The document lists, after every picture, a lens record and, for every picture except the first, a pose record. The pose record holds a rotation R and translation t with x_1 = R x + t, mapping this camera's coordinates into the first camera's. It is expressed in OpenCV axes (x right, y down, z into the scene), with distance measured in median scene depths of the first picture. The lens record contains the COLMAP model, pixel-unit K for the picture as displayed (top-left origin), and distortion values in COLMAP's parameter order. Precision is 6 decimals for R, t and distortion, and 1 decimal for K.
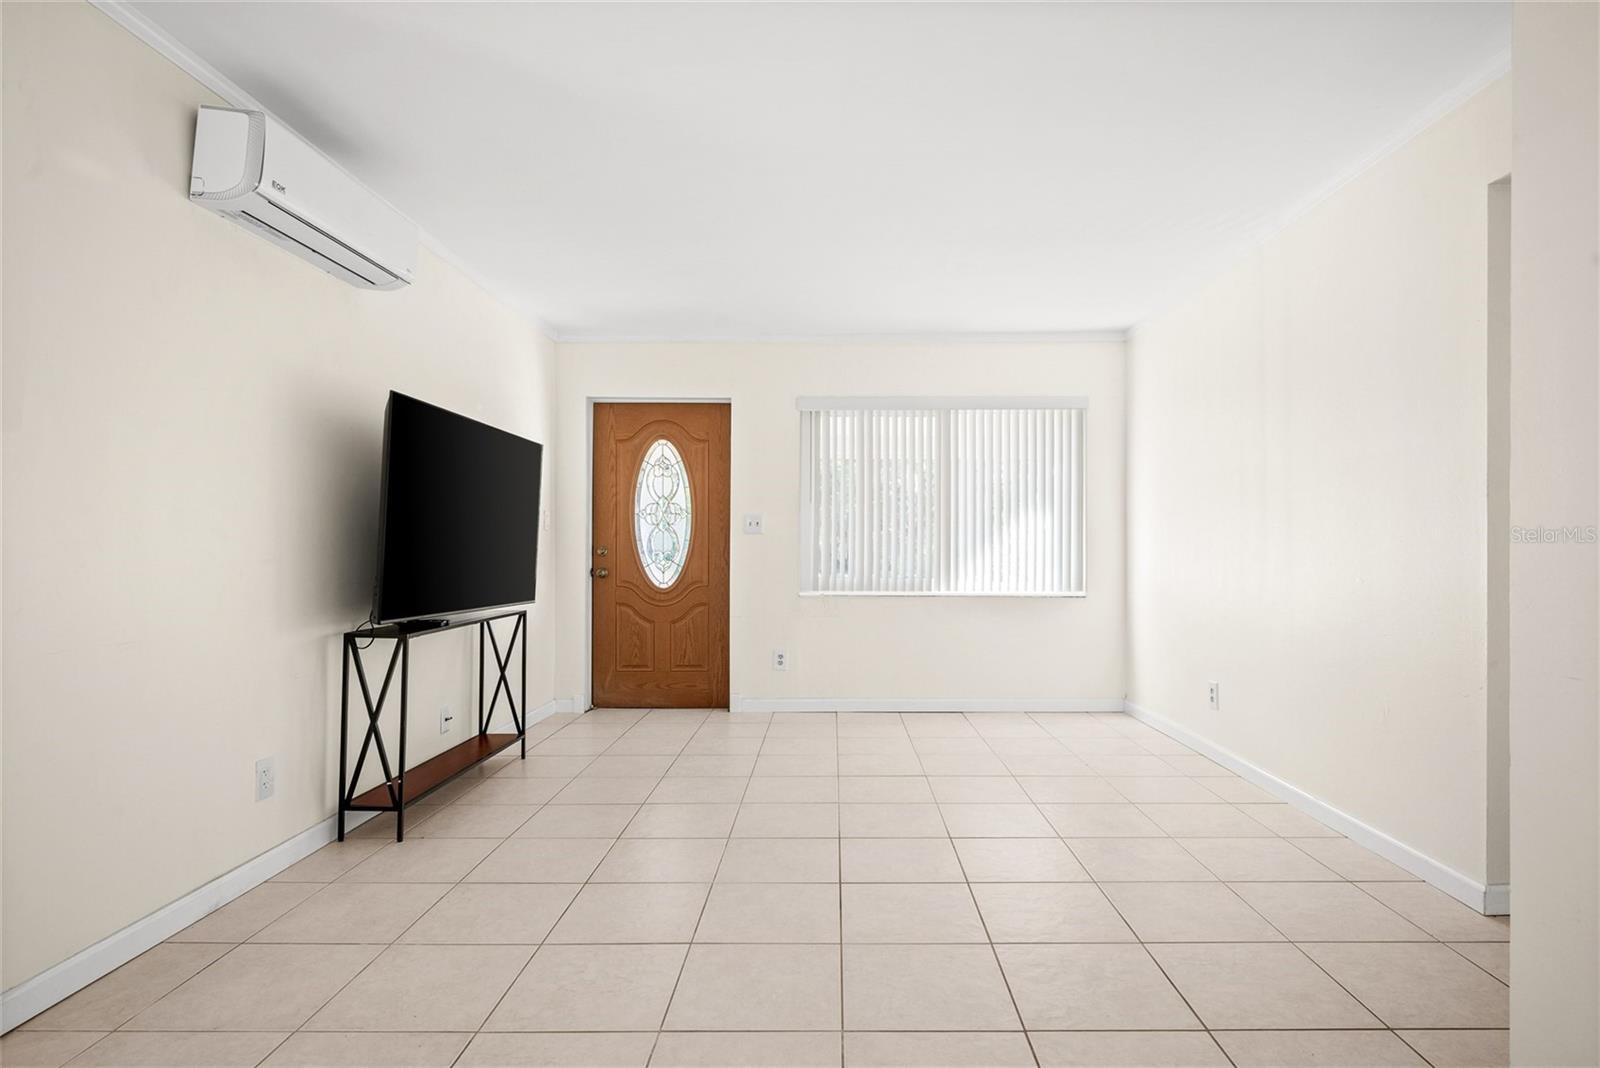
lens RADIAL K [[846.2, 0, 829.2], [0, 846.2, 543.5], [0, 0, 1]] dist [0.007528, -0.000475]
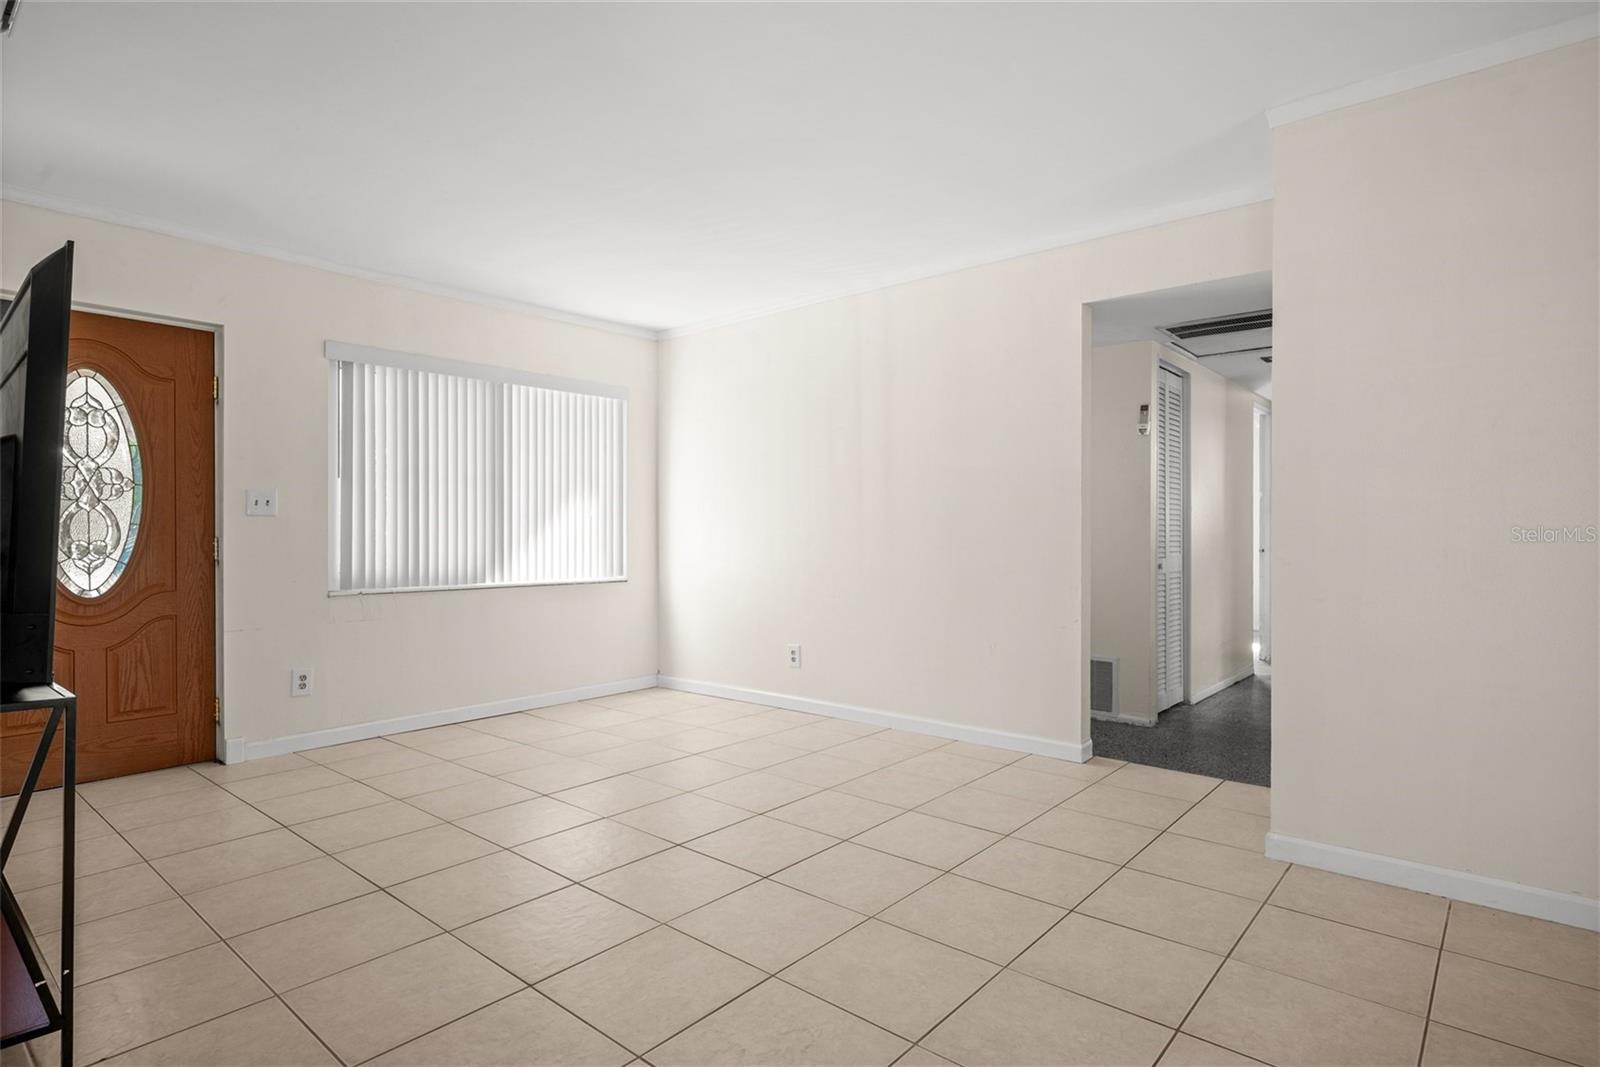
lens RADIAL K [[846.2, 0, 810.3], [0, 846.2, 531.7], [0, 0, 1]] dist [0.007528, -0.000475]
pose [[0.646460, -0.001214, 0.762947, -0.340741], [-0.003829, 0.999981, 0.004835, -0.003262], [-0.762939, -0.006047, 0.646443, 0.156397]]
